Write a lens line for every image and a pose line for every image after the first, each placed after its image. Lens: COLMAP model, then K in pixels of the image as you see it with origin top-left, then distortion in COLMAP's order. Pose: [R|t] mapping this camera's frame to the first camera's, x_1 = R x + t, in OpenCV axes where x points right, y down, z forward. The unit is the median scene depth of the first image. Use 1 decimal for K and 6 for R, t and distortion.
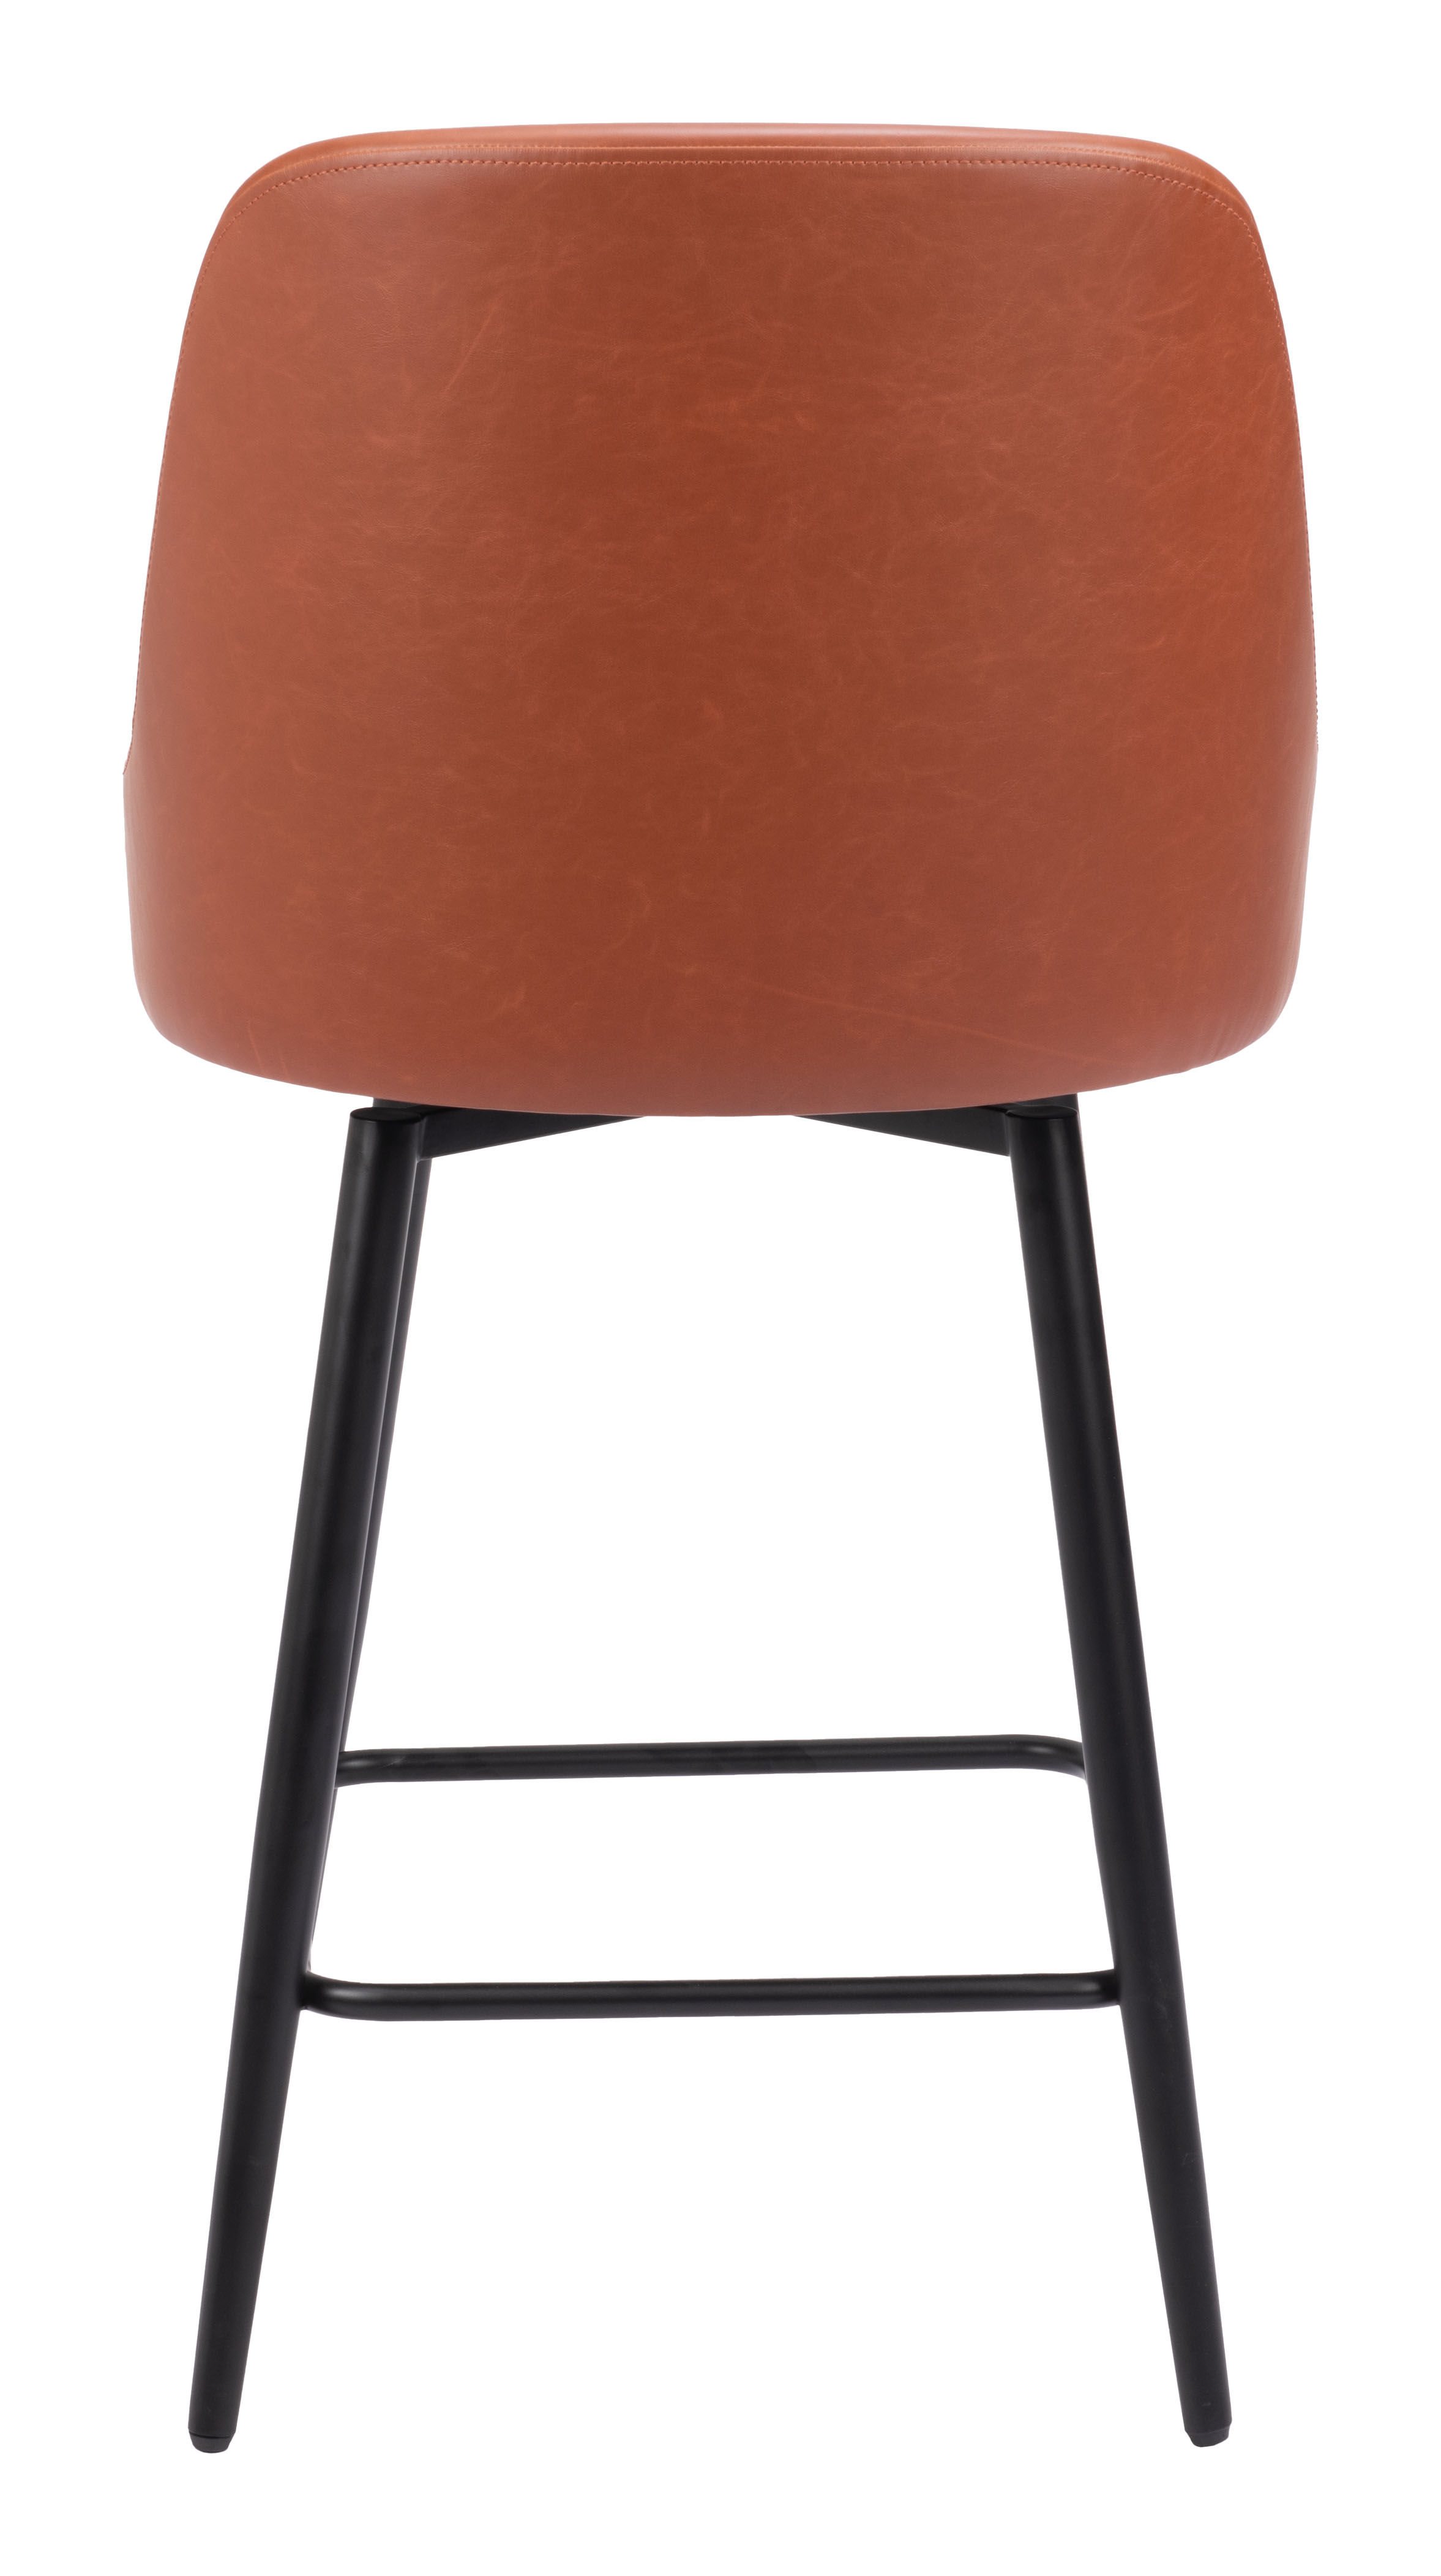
lens RADIAL K [[5409.3, 0, 720.3], [0, 5409.3, 1287.7], [0, 0, 1]] dist [-0.011866, 0.000000]
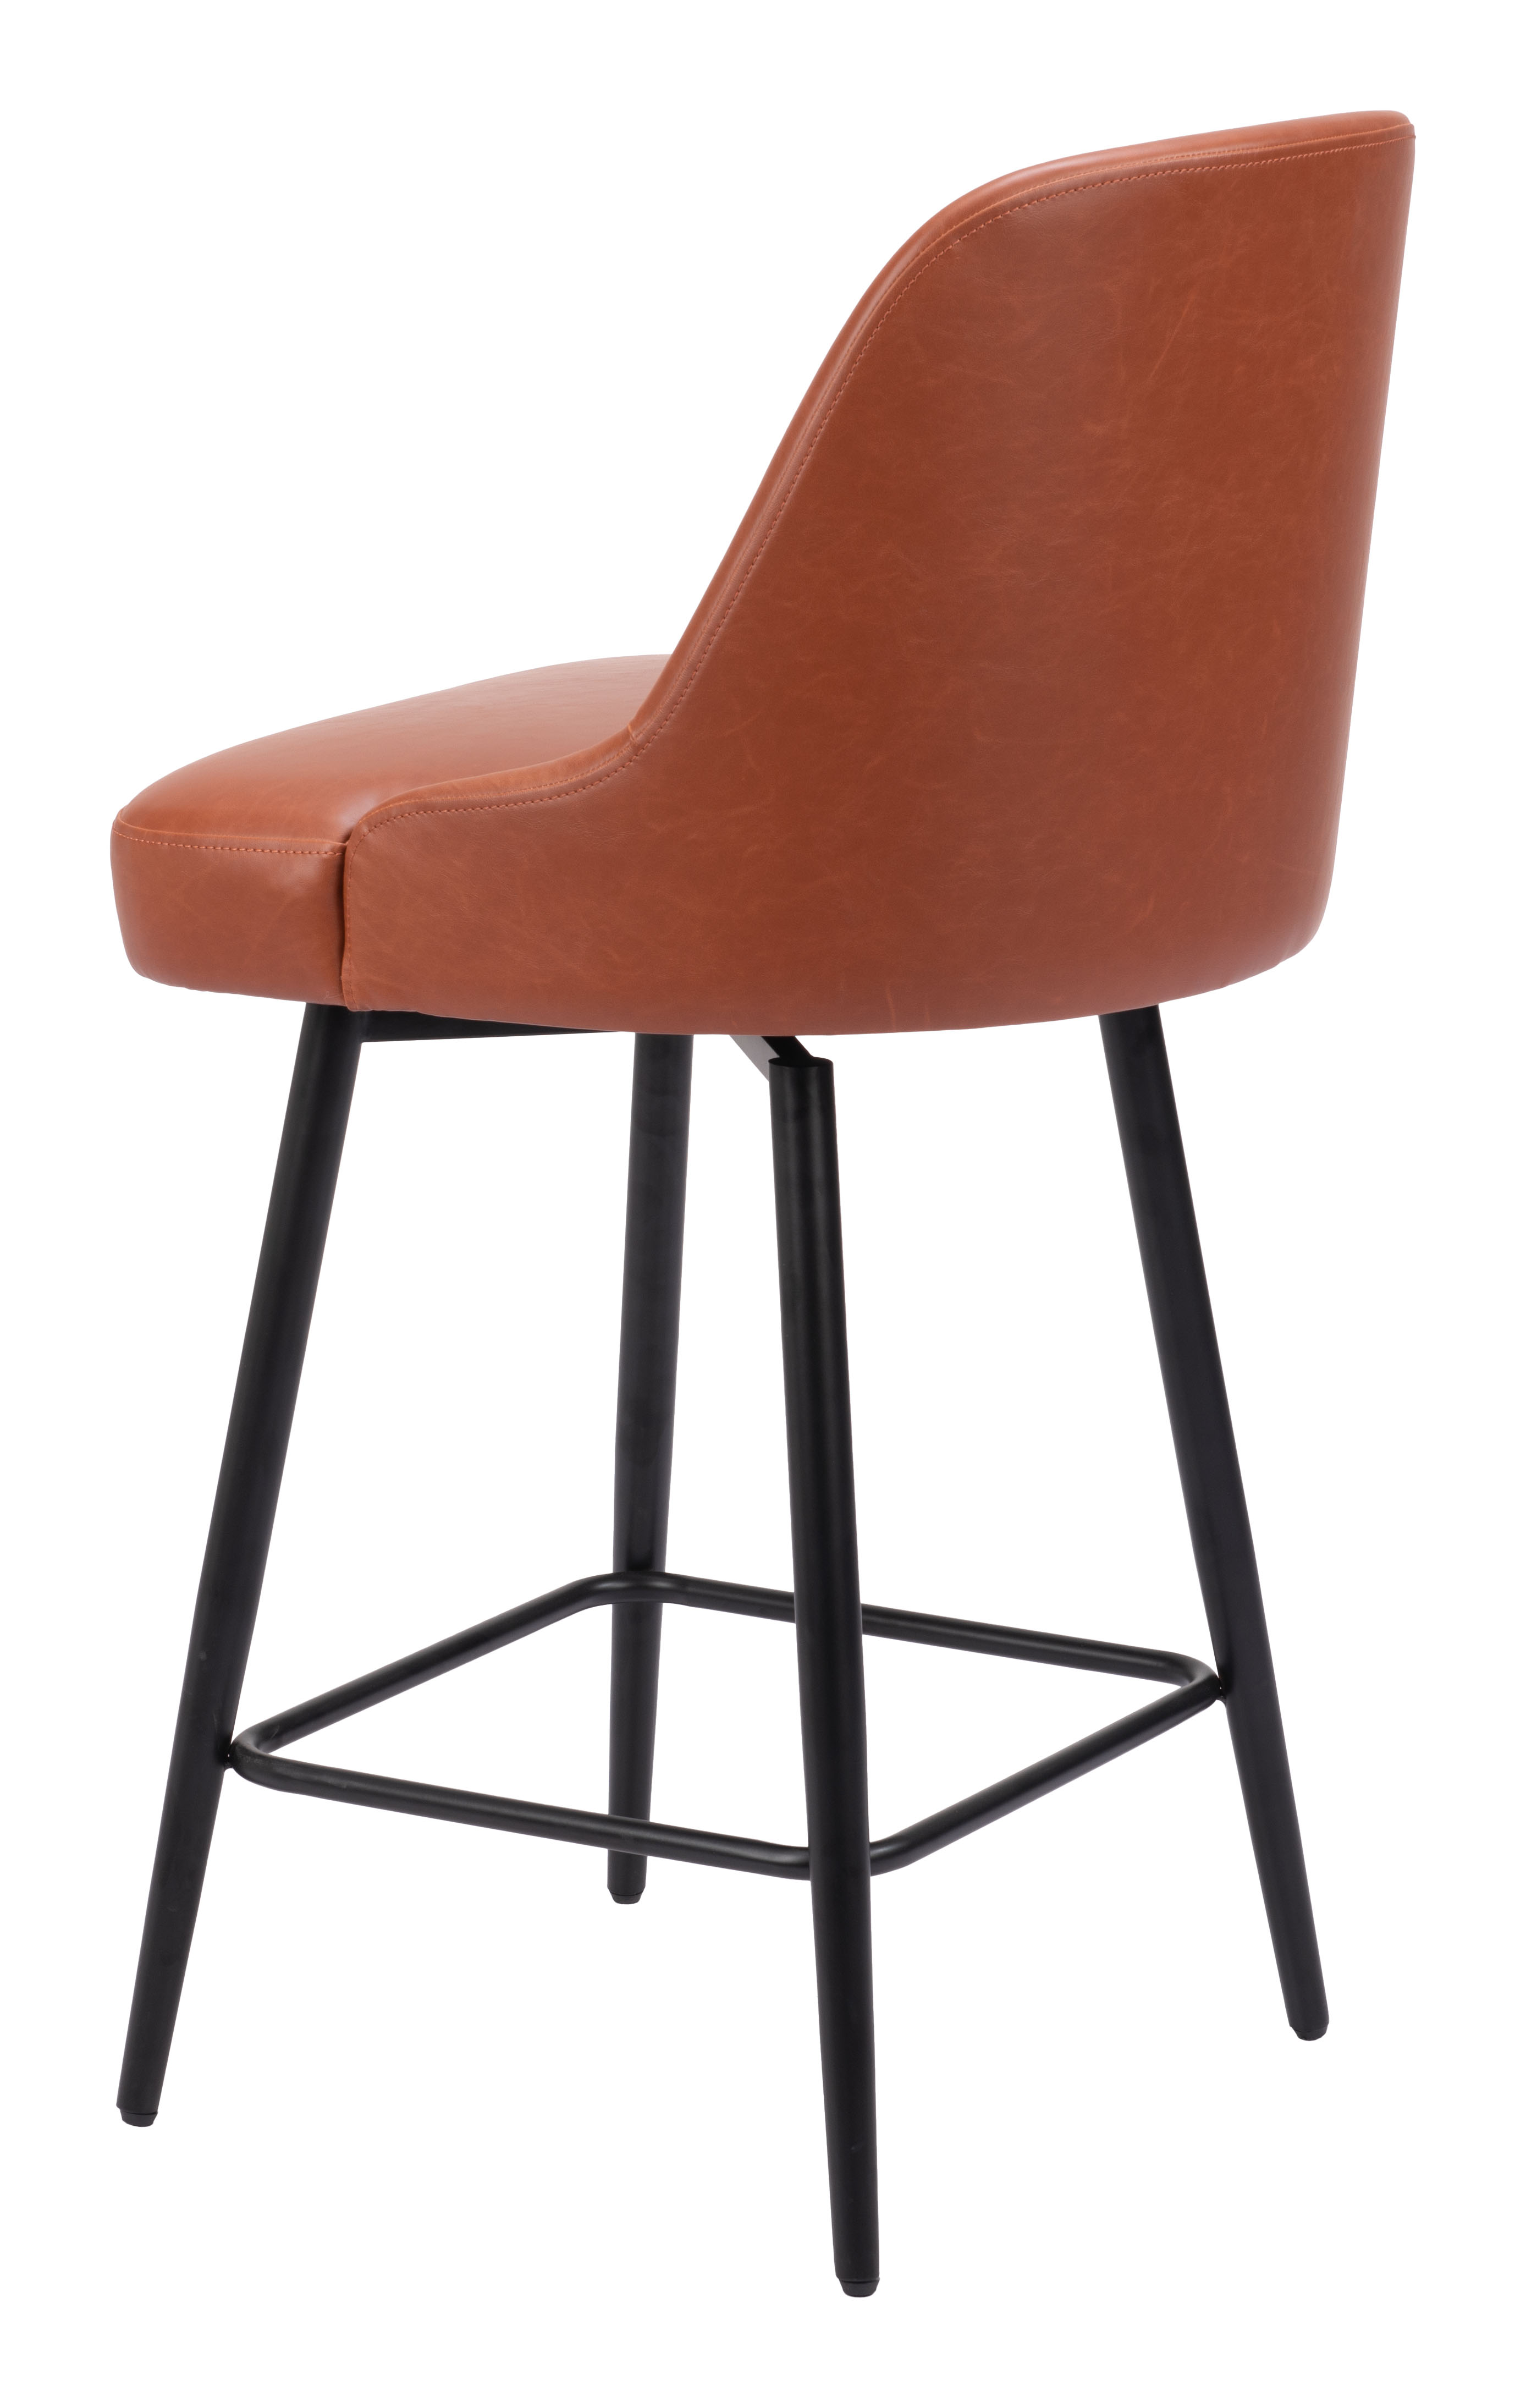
lens RADIAL K [[4931.5, 0, 756.1], [0, 4931.5, 1187.0], [0, 0, 1]] dist [0.049396, 0.000000]
pose [[0.769317, -0.212198, 0.602597, -0.769810], [0.223777, 0.972976, 0.056933, -0.077009], [-0.598393, 0.091048, 0.796013, 0.236786]]
